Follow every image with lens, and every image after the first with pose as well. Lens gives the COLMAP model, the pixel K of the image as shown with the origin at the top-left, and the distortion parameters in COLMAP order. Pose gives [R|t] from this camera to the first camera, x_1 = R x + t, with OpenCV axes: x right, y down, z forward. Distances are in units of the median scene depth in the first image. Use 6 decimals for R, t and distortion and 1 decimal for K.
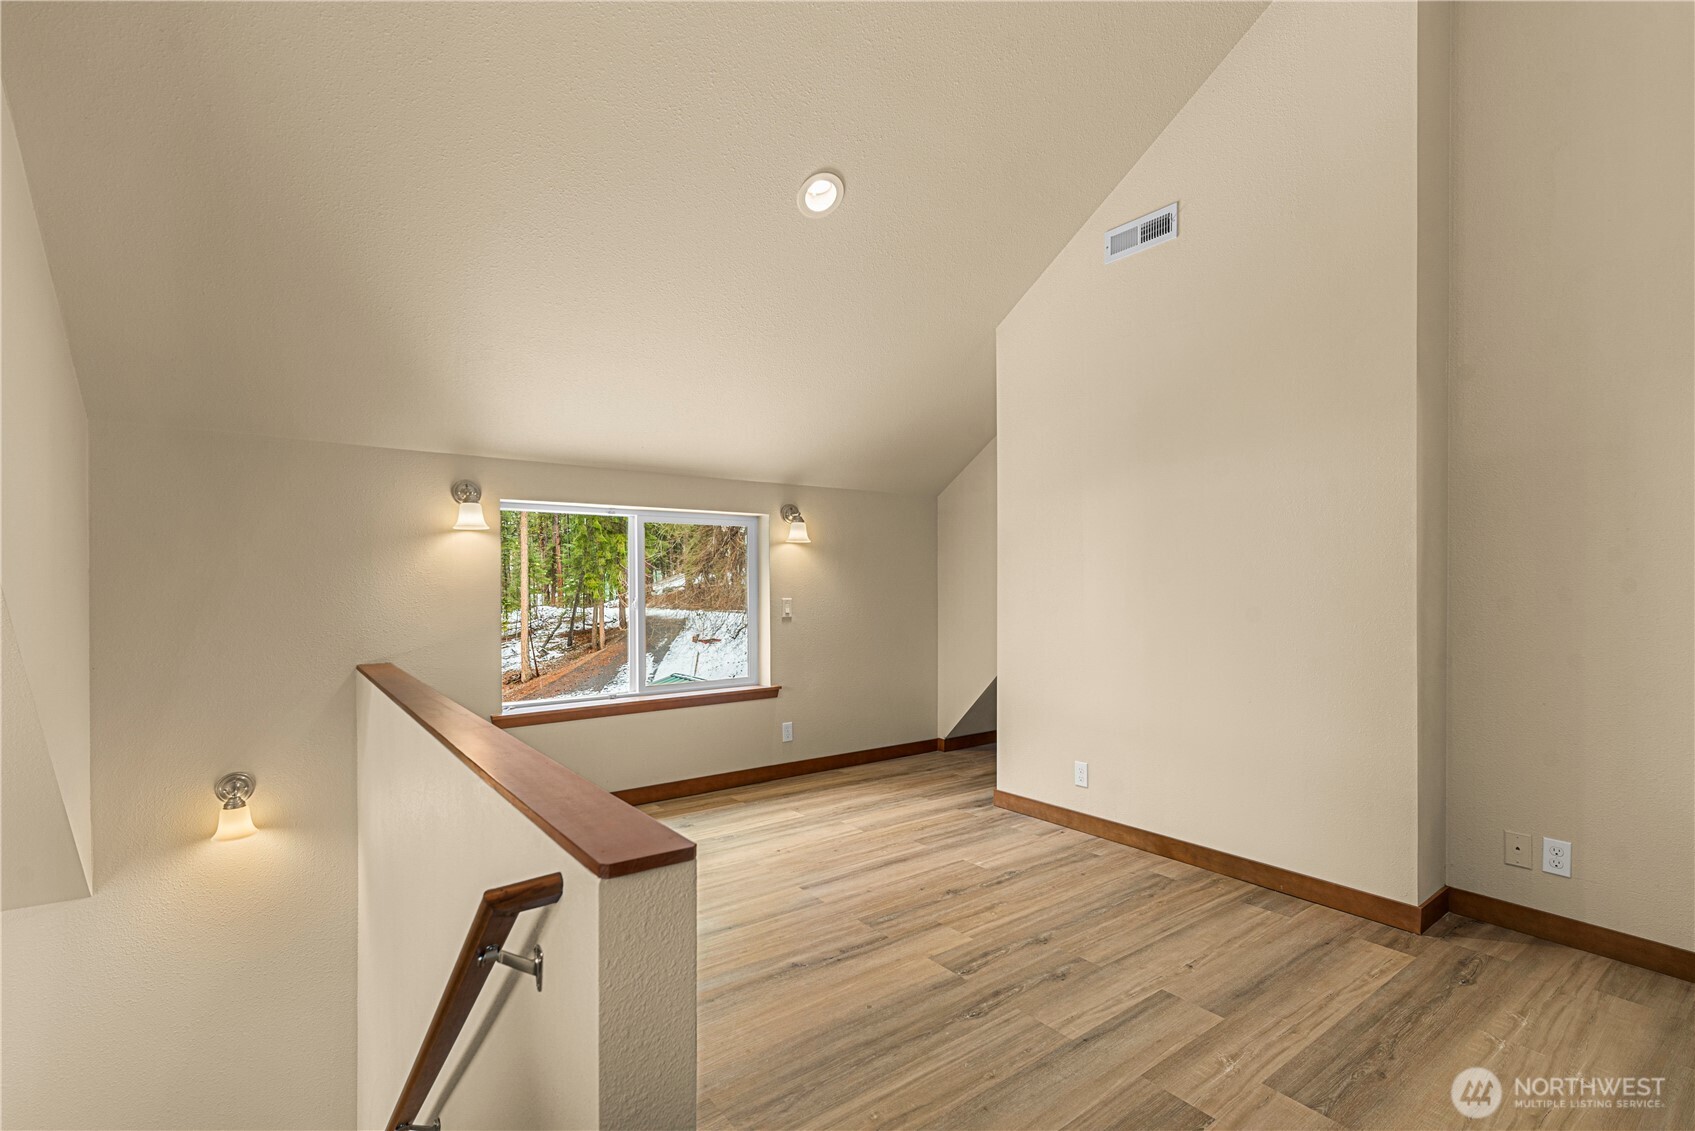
lens RADIAL K [[760.6, 0, 842.0], [0, 760.6, 576.6], [0, 0, 1]] dist [0.000099, 0.000025]
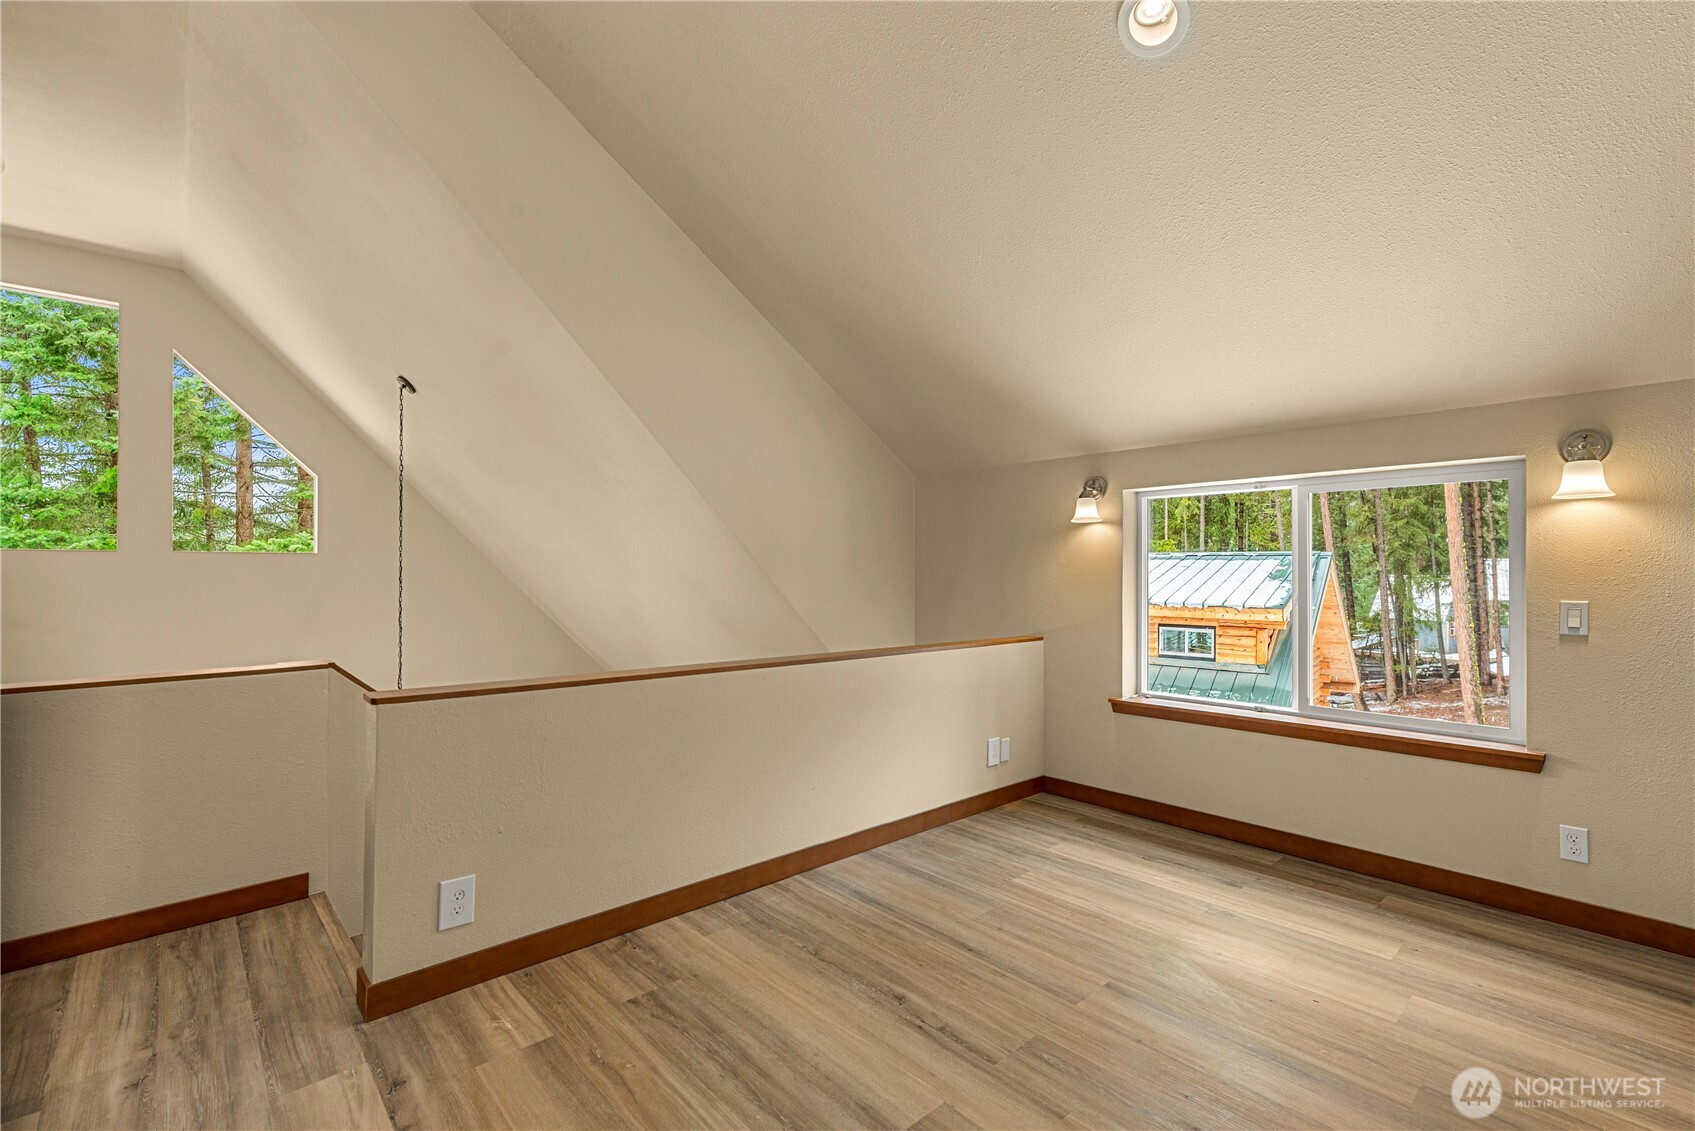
lens RADIAL K [[744.2, 0, 873.4], [0, 744.2, 558.5], [0, 0, 1]] dist [0.004769, -0.000943]
pose [[0.118761, -0.014130, -0.992822, 0.473291], [0.005627, 0.999892, -0.013557, 0.003035], [0.992907, -0.003977, 0.118827, 0.505192]]
